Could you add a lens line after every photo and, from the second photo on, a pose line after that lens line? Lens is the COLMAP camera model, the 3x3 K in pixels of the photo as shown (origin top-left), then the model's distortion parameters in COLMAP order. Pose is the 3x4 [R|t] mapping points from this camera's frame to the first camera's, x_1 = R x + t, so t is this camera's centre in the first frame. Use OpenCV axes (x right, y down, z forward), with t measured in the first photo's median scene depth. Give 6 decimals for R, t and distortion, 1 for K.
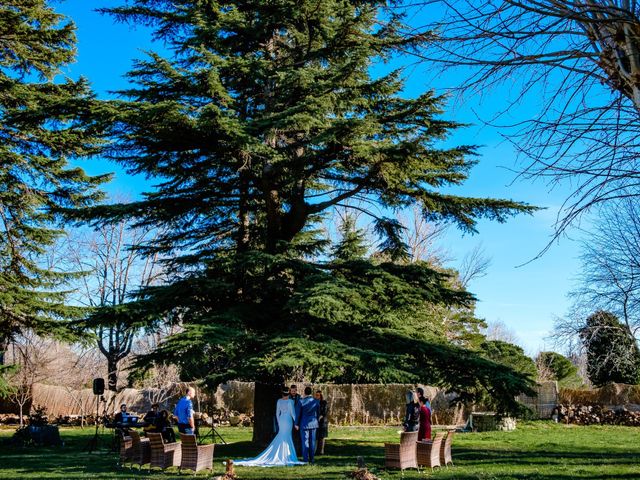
lens RADIAL K [[491.4, 0, 297.2], [0, 491.4, 240.0], [0, 0, 1]] dist [-0.003569, 0.007708]
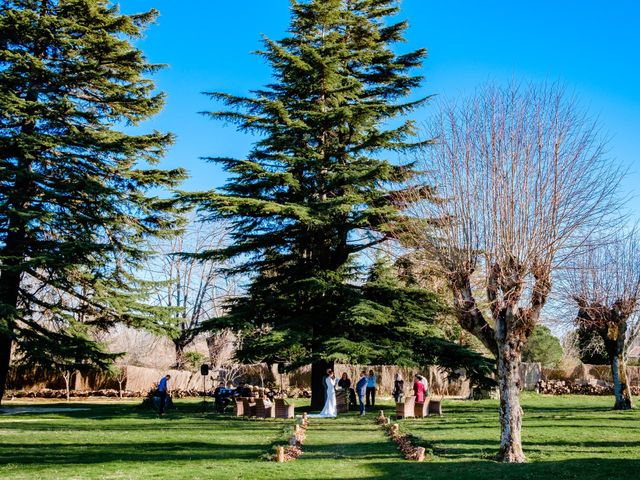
lens RADIAL K [[685.6, 0, 320.0], [0, 685.6, 240.0], [0, 0, 1]] dist [-0.043342, 0.112745]
pose [[0.999955, -0.006300, -0.007037, -0.041117], [0.007094, 0.992839, 0.119252, -0.282138], [0.006235, -0.119296, 0.992839, -0.841051]]
